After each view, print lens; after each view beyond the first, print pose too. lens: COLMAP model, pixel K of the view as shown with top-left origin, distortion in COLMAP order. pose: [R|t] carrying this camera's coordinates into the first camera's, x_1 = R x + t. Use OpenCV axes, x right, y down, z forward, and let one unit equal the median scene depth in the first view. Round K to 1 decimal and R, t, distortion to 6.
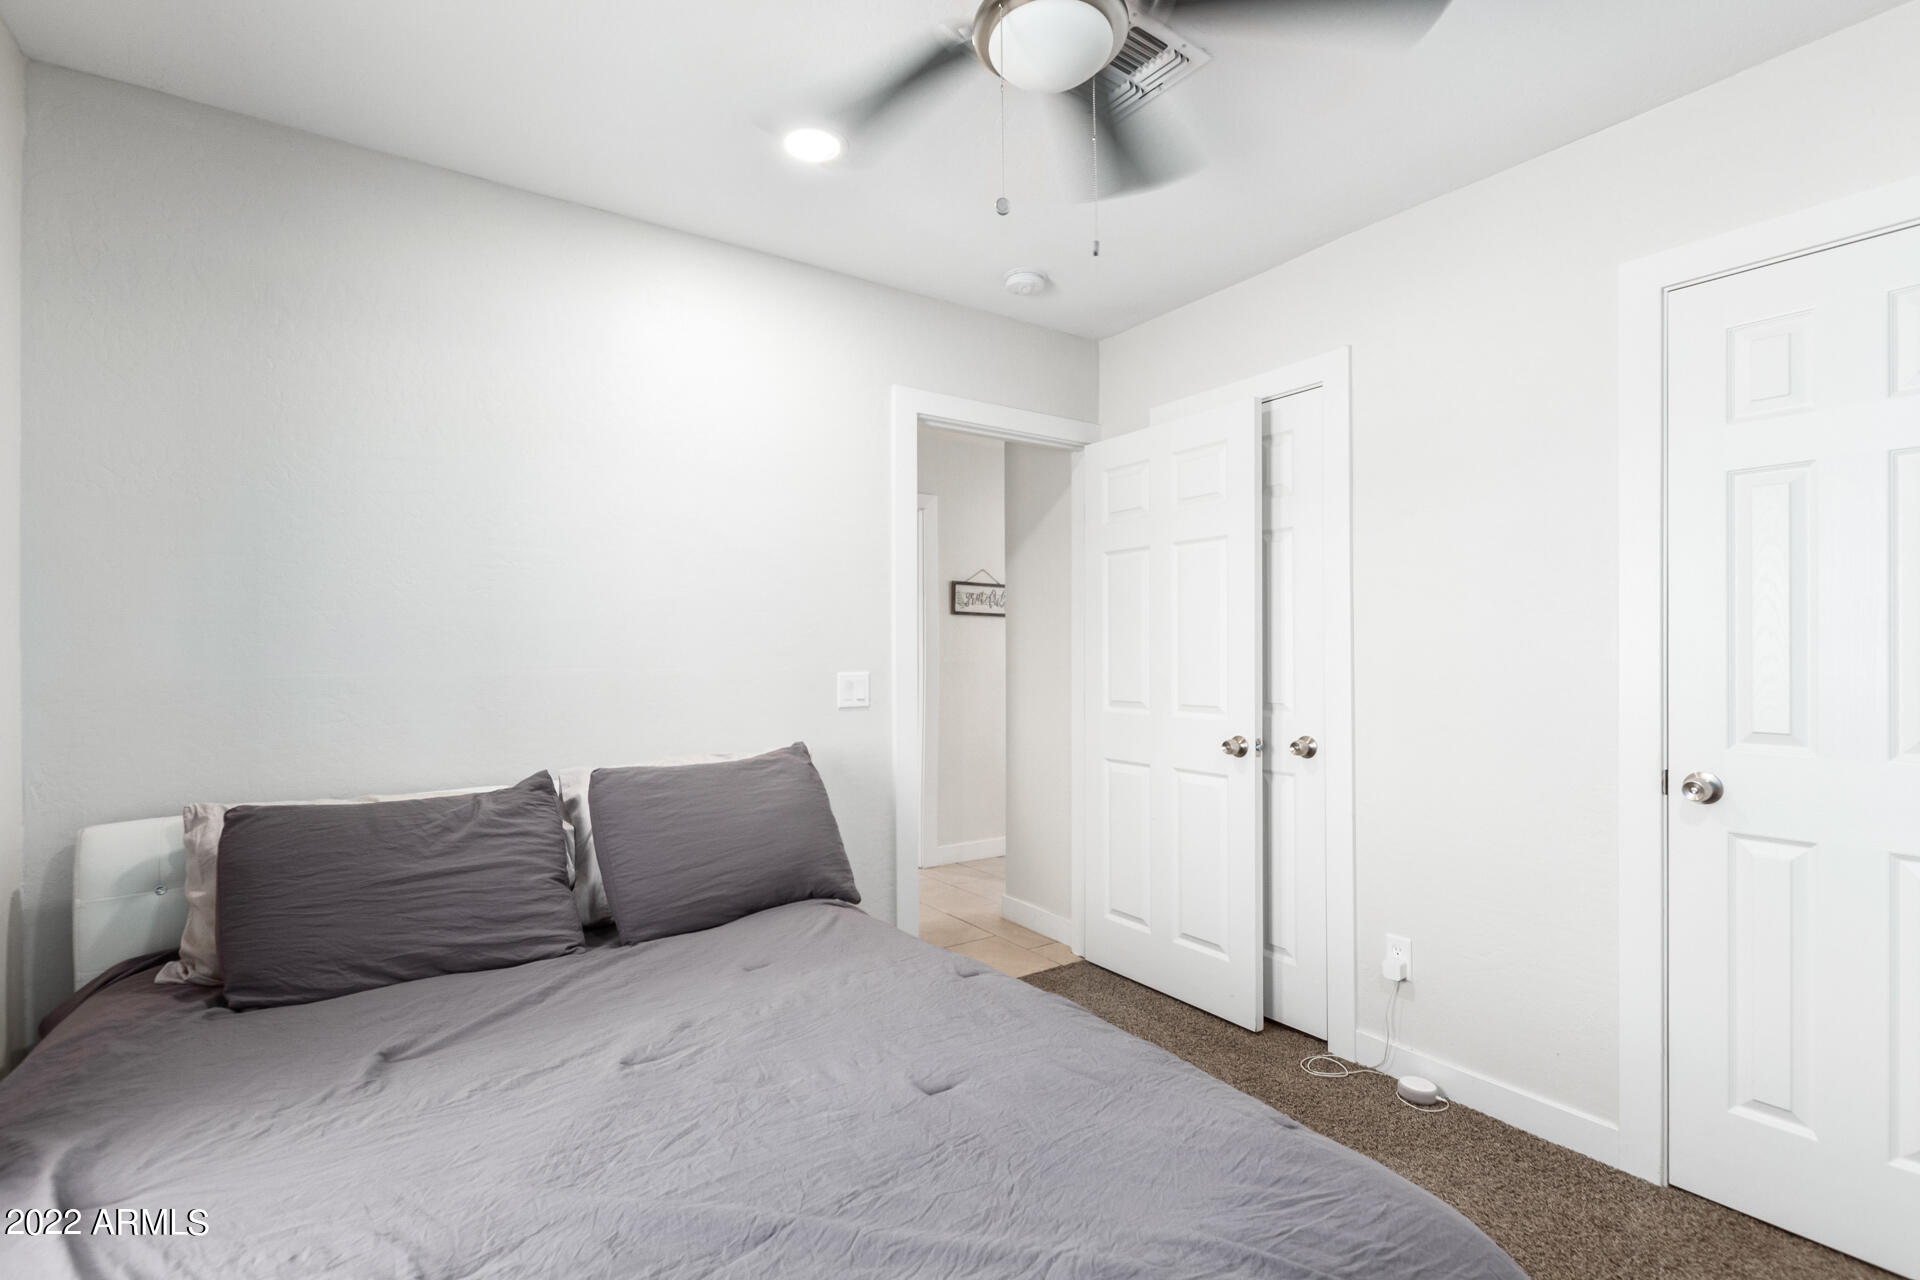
lens RADIAL K [[890.5, 0, 952.2], [0, 890.5, 645.4], [0, 0, 1]] dist [-0.007709, -0.002946]
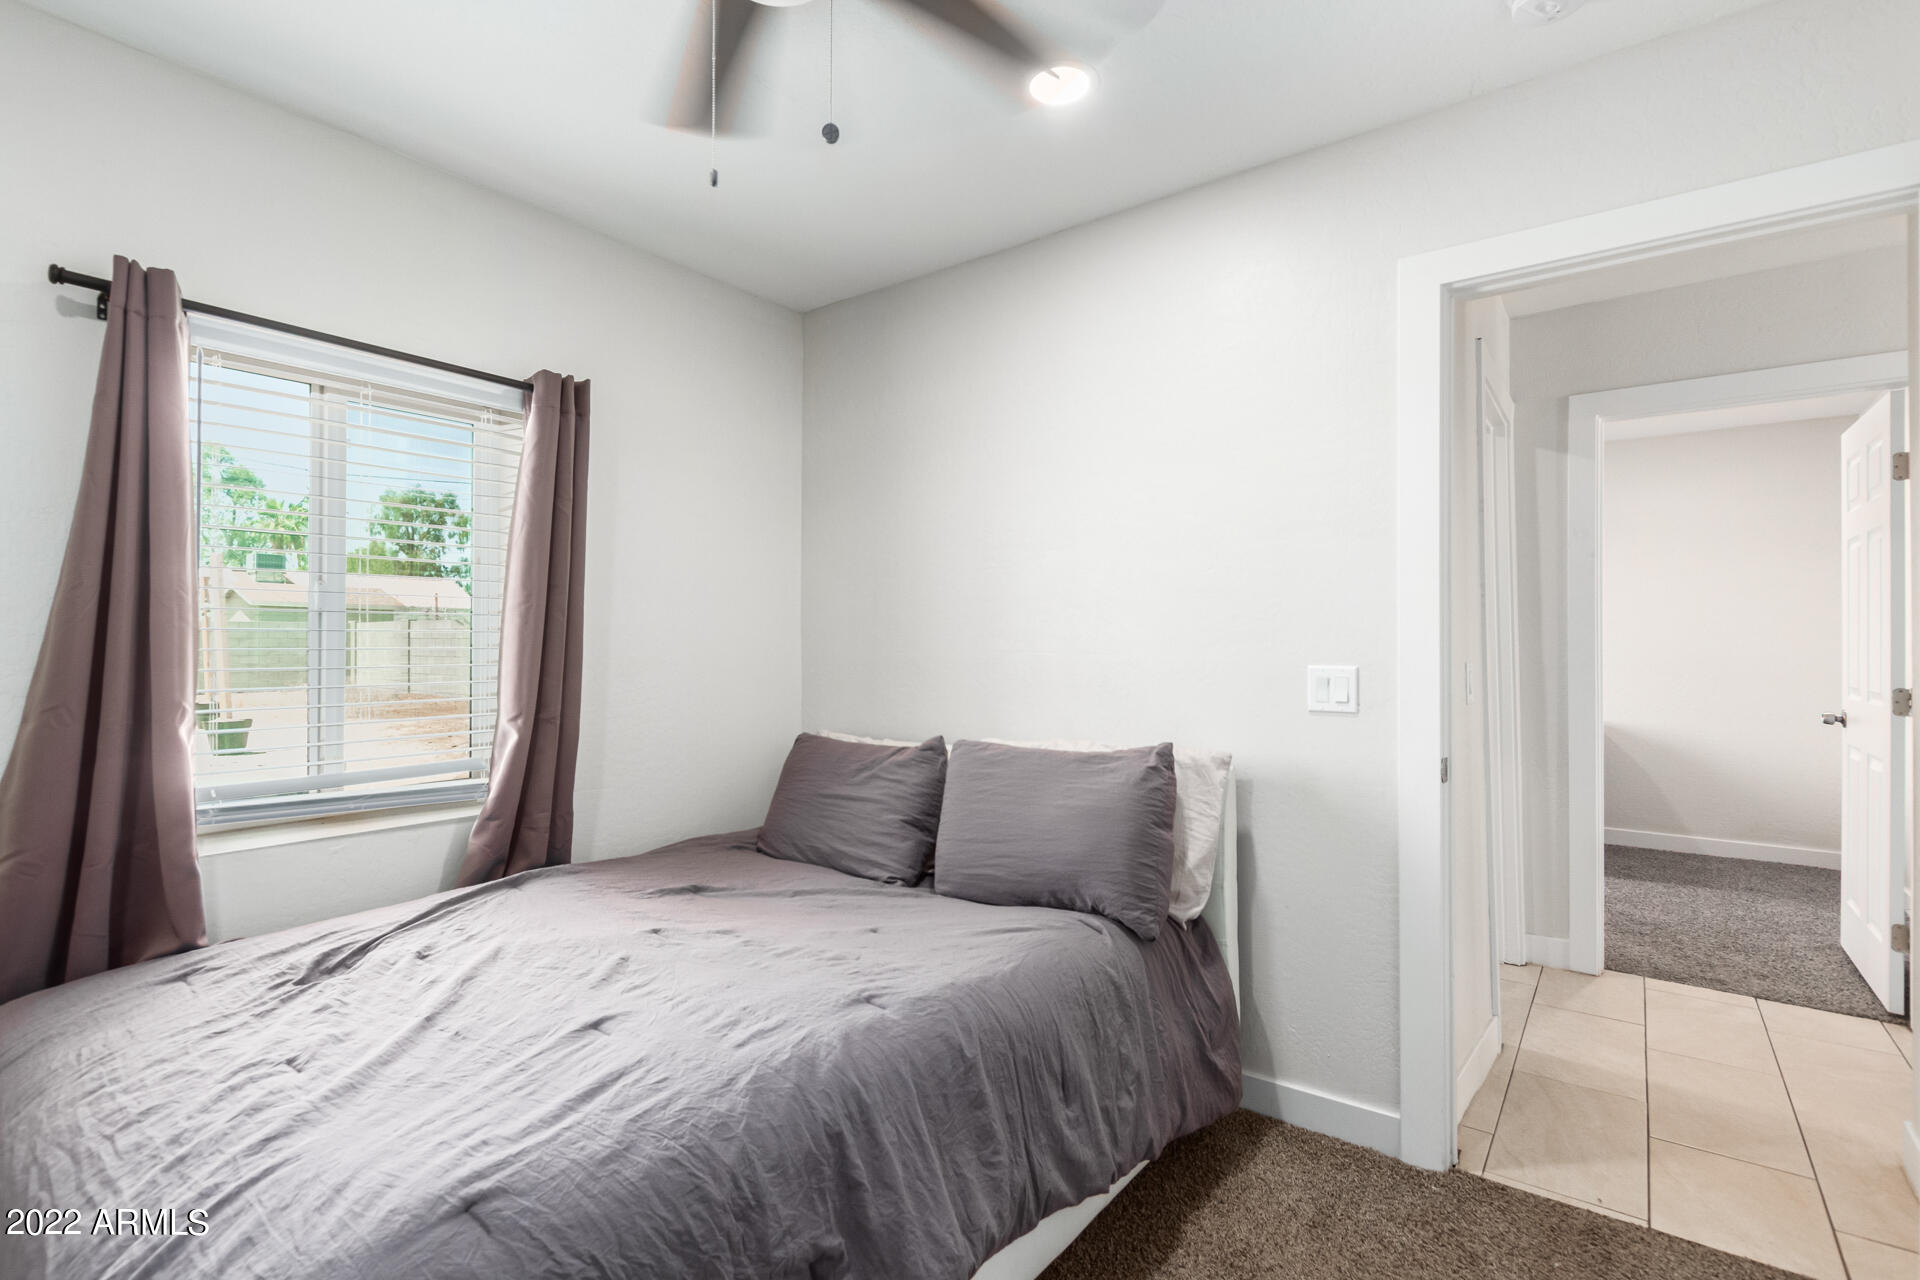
lens RADIAL K [[890.5, 0, 943.5], [0, 890.5, 632.2], [0, 0, 1]] dist [-0.007709, -0.002946]
pose [[0.298797, -0.009407, -0.954270, 0.731546], [0.005152, 0.999953, -0.008244, 0.009460], [0.954303, -0.002453, 0.298831, 0.663644]]
